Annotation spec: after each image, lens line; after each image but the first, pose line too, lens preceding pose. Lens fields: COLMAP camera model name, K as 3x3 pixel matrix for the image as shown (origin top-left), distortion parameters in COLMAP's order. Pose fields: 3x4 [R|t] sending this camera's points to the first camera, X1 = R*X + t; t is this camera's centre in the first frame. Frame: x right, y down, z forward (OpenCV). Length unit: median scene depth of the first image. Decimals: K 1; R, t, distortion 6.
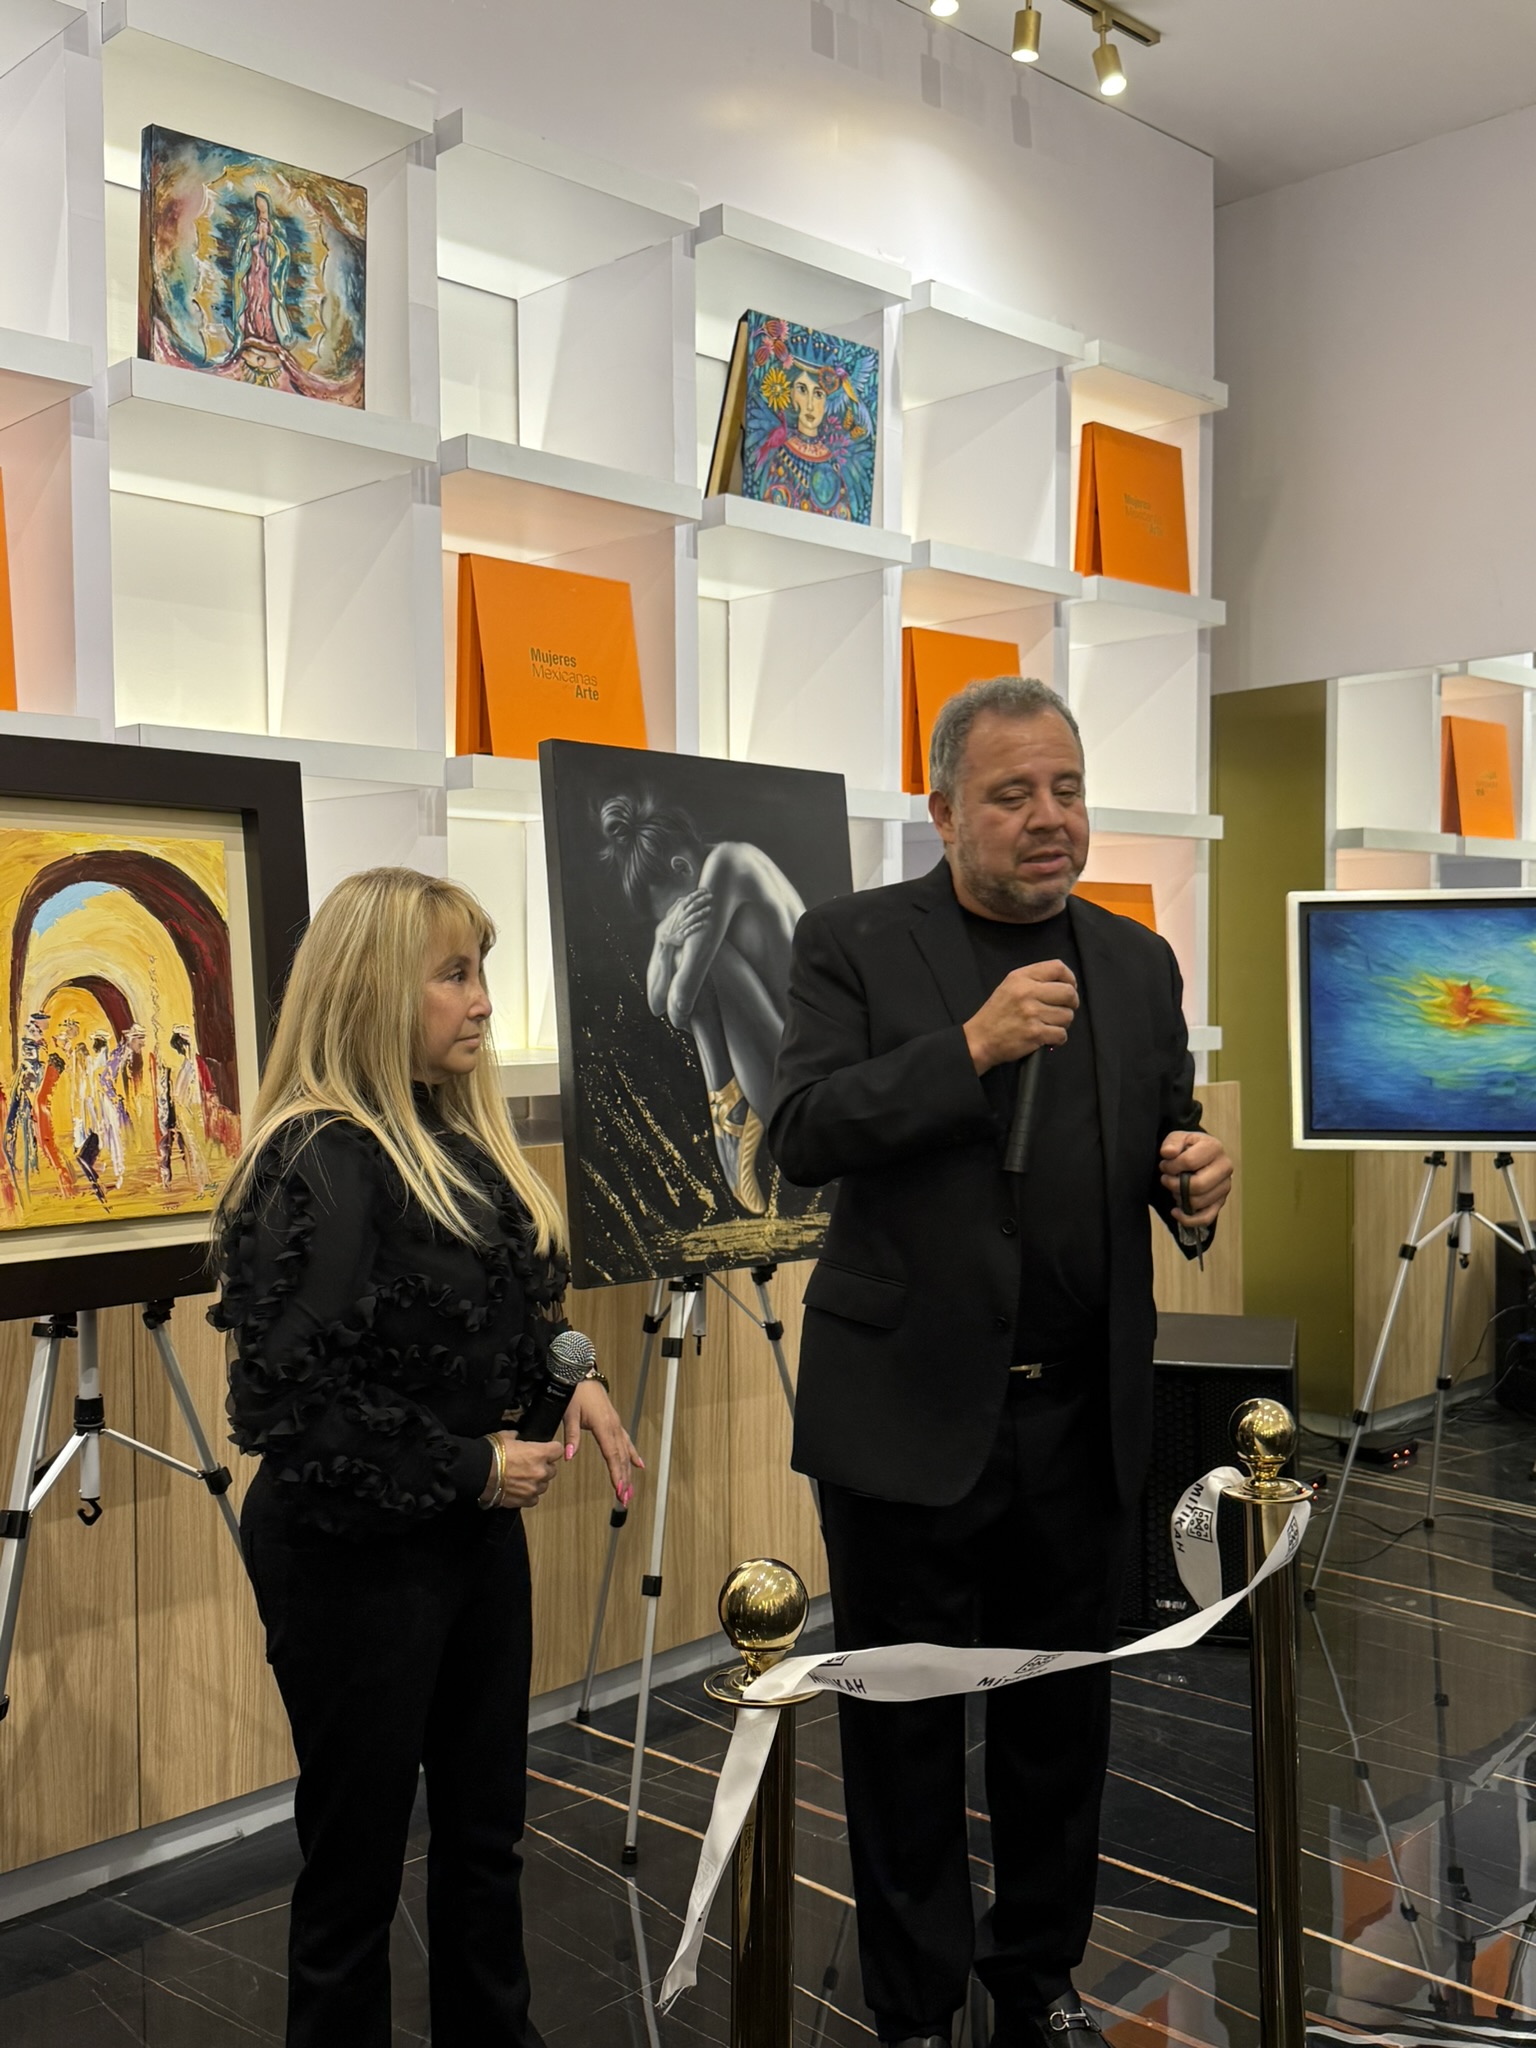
lens RADIAL K [[1957.8, 0, 759.8], [0, 1957.8, 1036.0], [0, 0, 1]] dist [0.027418, 0.000000]
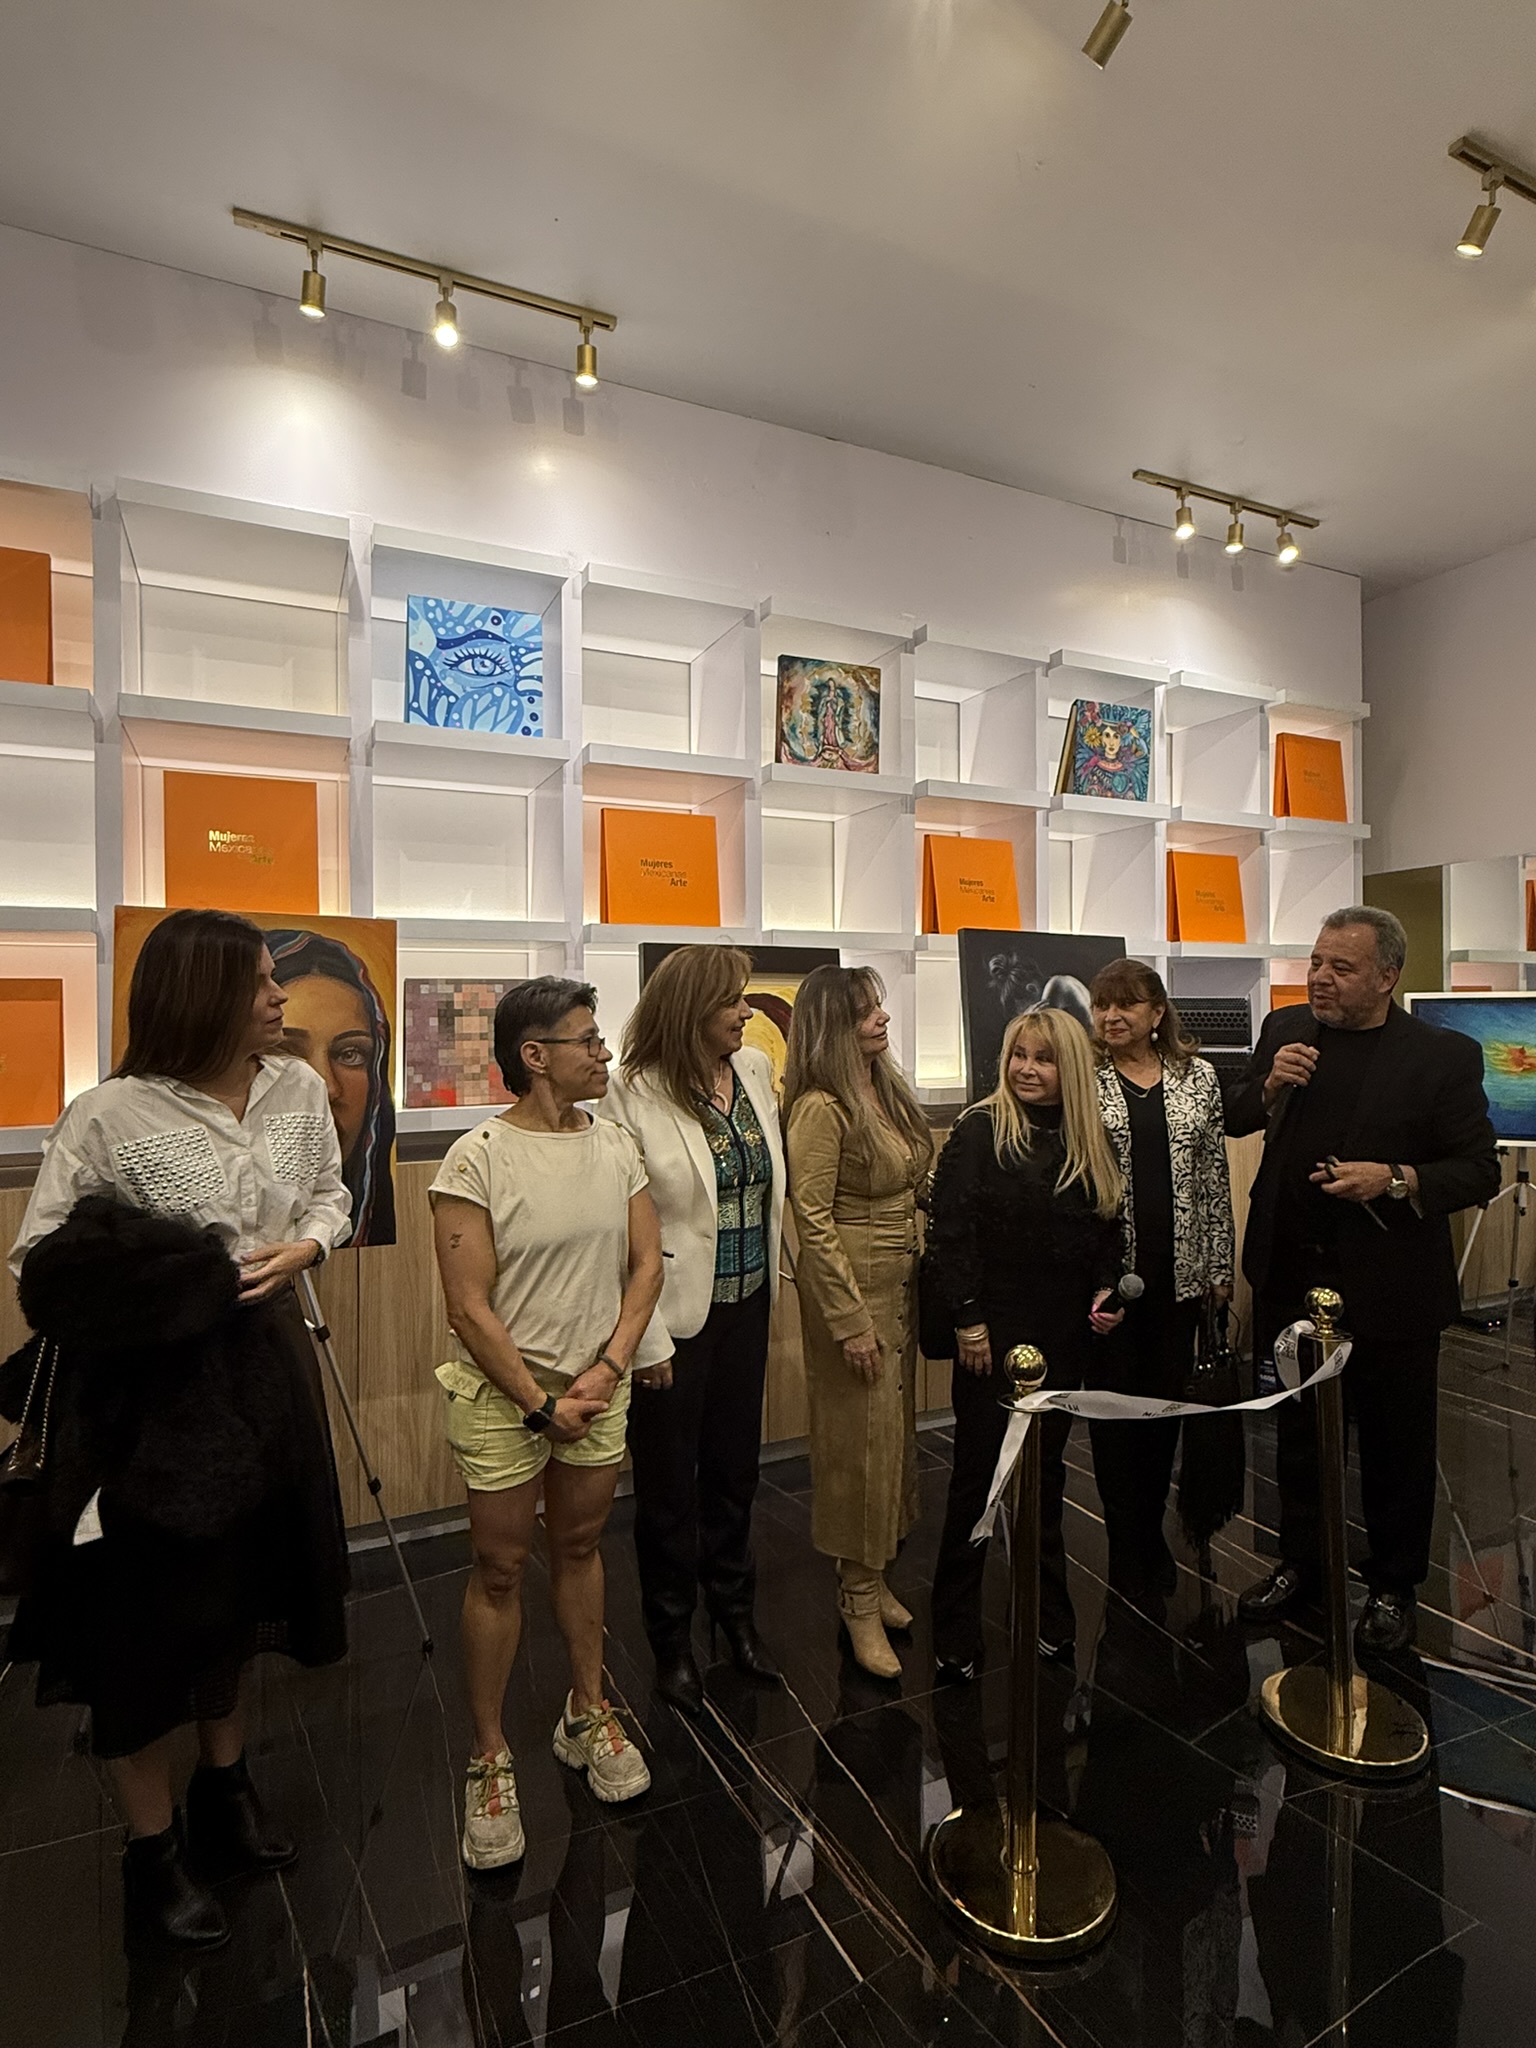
lens RADIAL K [[1058.4, 0, 770.2], [0, 1058.4, 1020.3], [0, 0, 1]] dist [-0.002532, 0.000816]
pose [[0.947203, 0.001443, -0.320633, 0.049594], [-0.010424, 0.999600, -0.026296, -0.024689], [0.320466, 0.028250, 0.946839, -0.090864]]
